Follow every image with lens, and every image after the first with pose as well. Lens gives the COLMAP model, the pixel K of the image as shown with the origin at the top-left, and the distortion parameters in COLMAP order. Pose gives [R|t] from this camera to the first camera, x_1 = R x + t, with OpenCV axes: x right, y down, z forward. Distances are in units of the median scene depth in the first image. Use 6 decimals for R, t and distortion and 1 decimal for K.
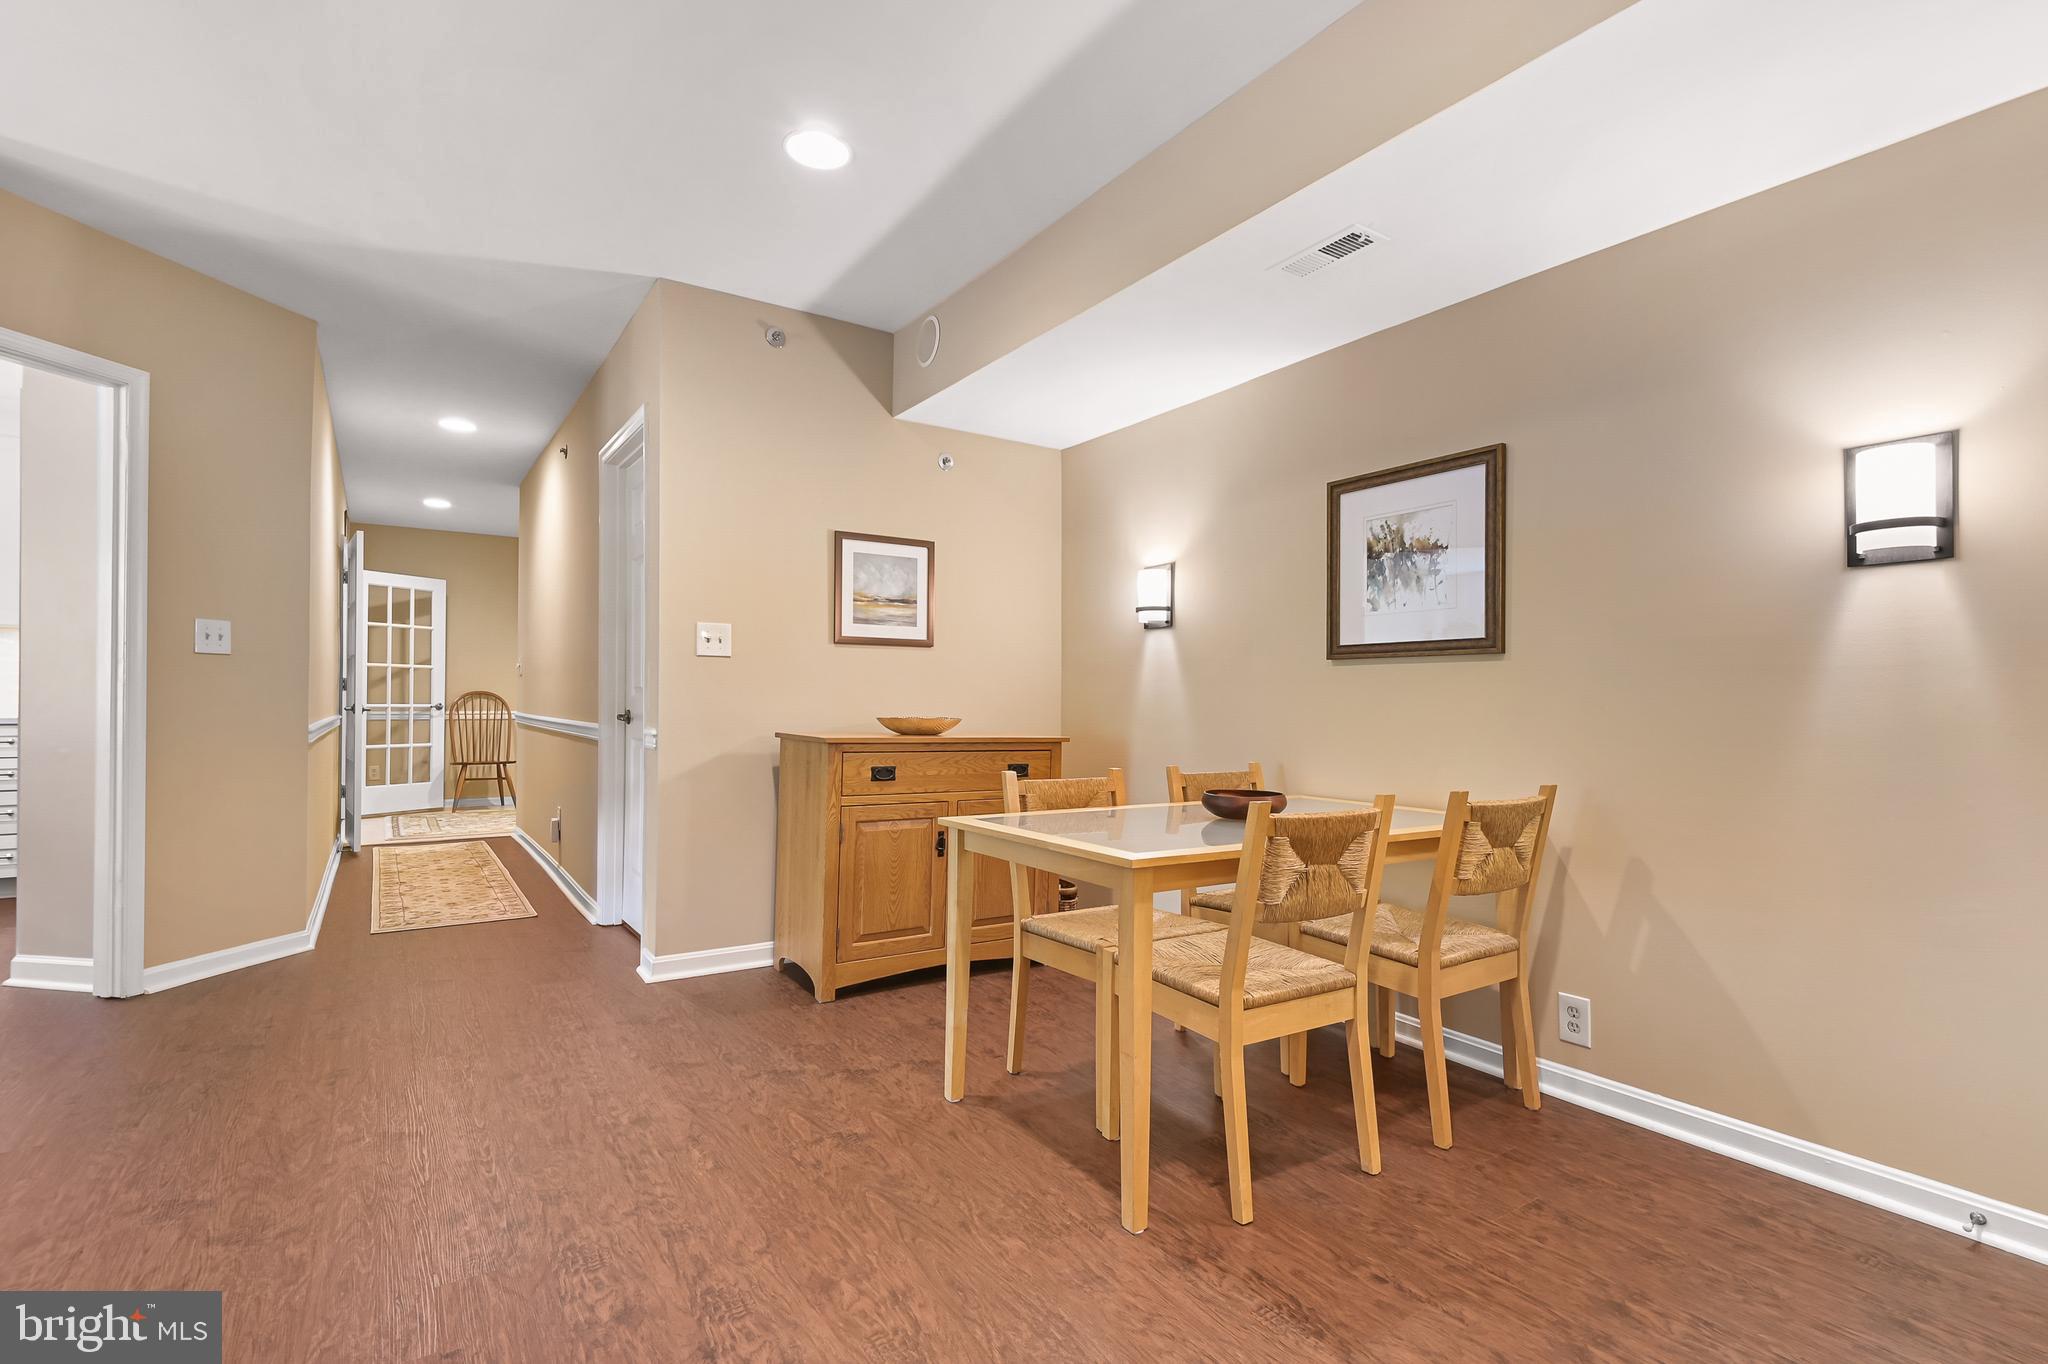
lens RADIAL K [[949.2, 0, 1024.0], [0, 949.2, 682.0], [0, 0, 1]] dist [0.057862, -0.044684]
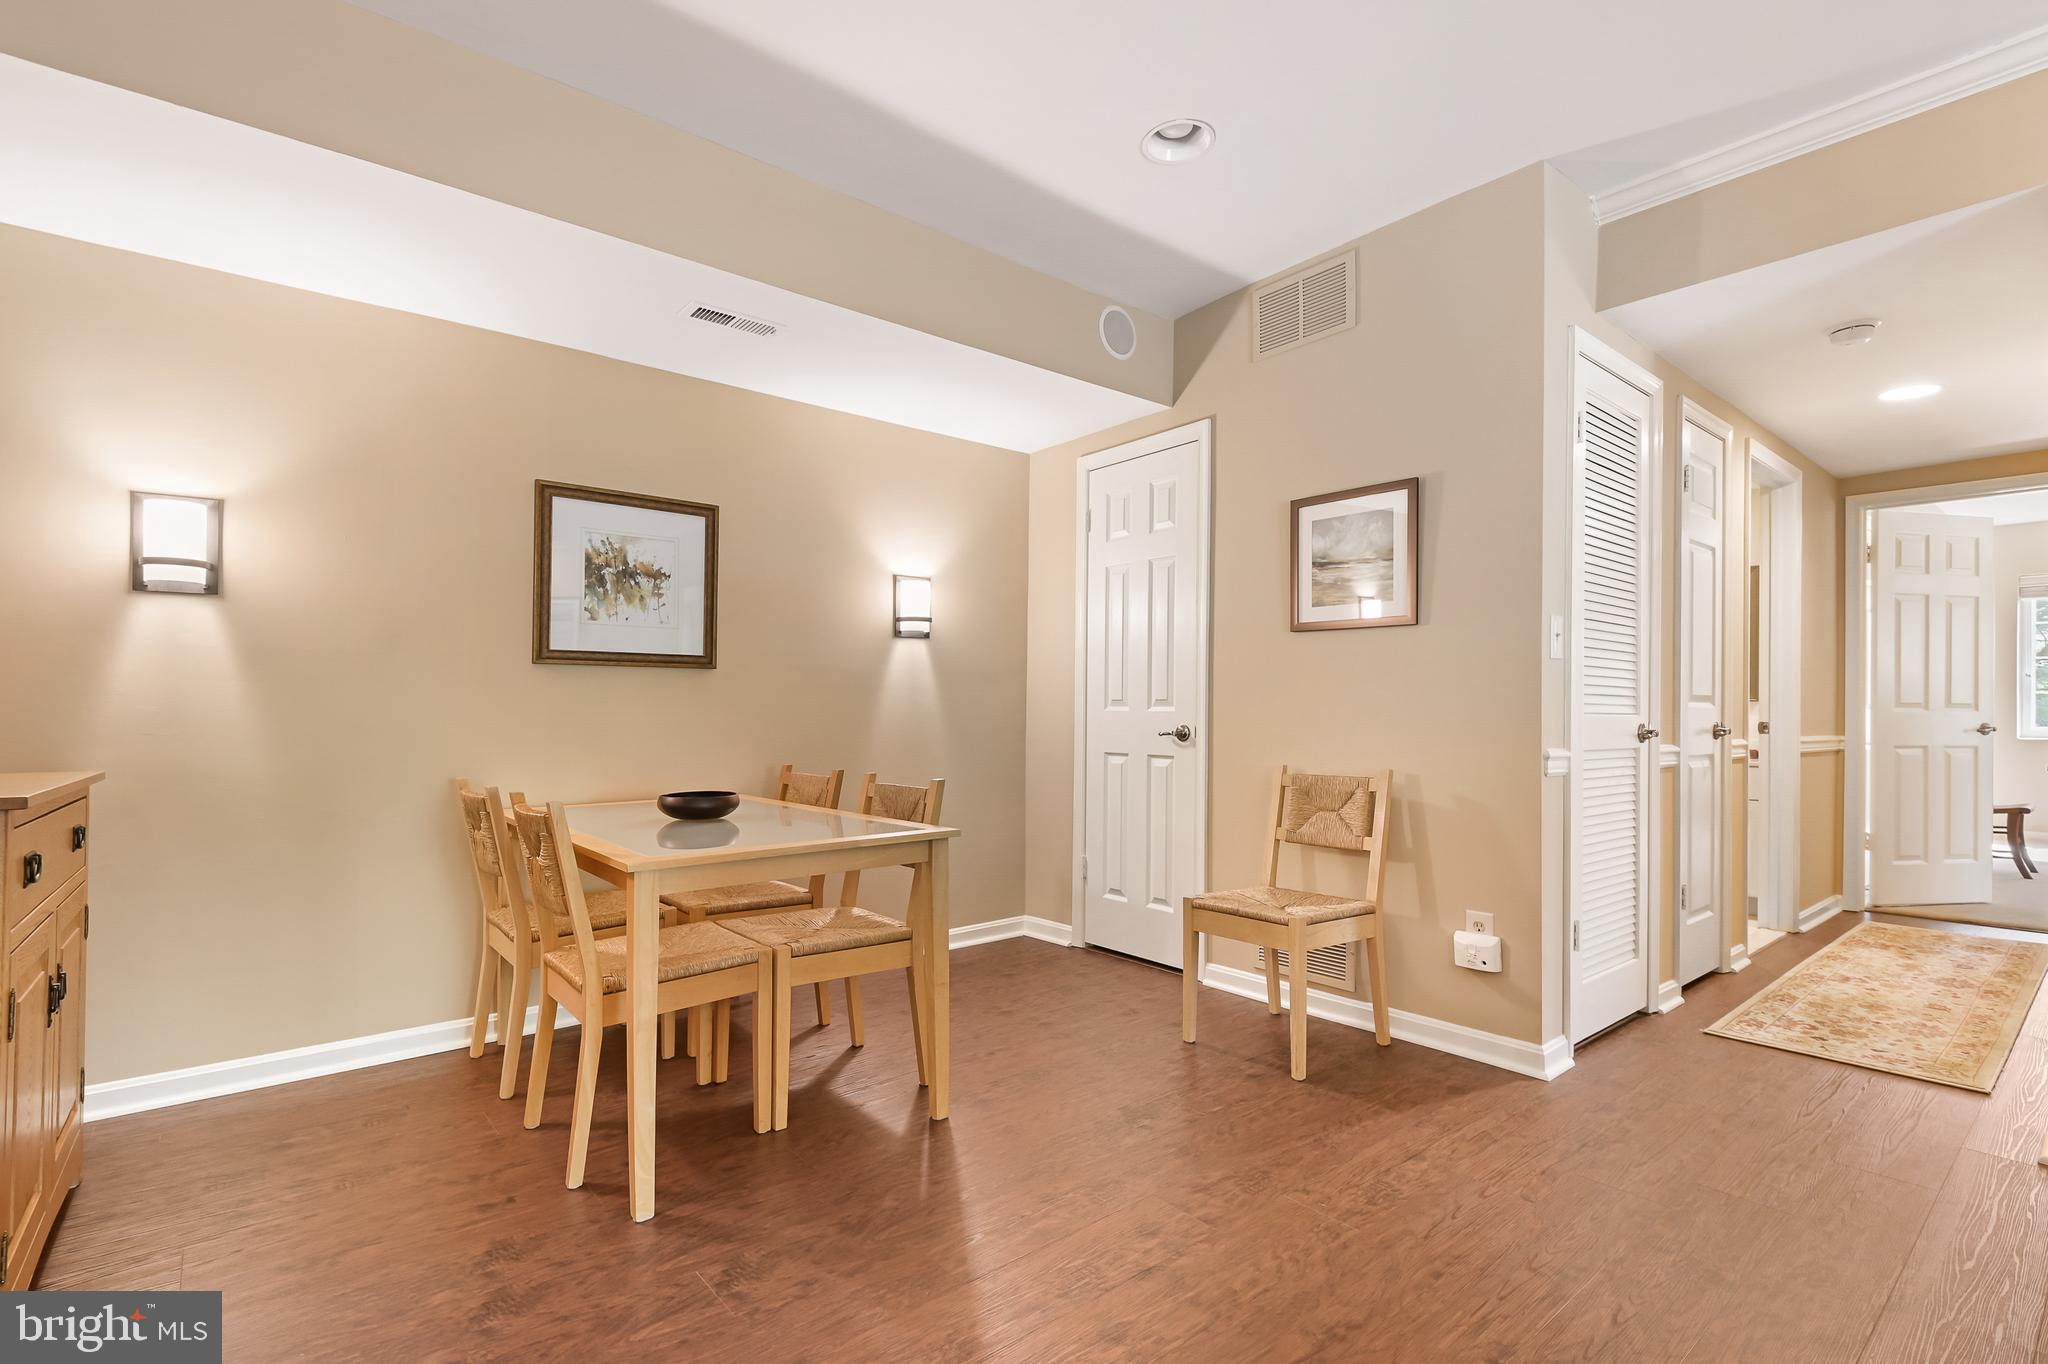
lens RADIAL K [[949.2, 0, 1024.0], [0, 949.2, 682.0], [0, 0, 1]] dist [0.057862, -0.044684]
pose [[-0.099088, 0.045139, 0.994054, -0.717283], [-0.004915, 0.998936, -0.045851, 0.038757], [-0.995067, -0.009429, -0.098761, 0.637873]]
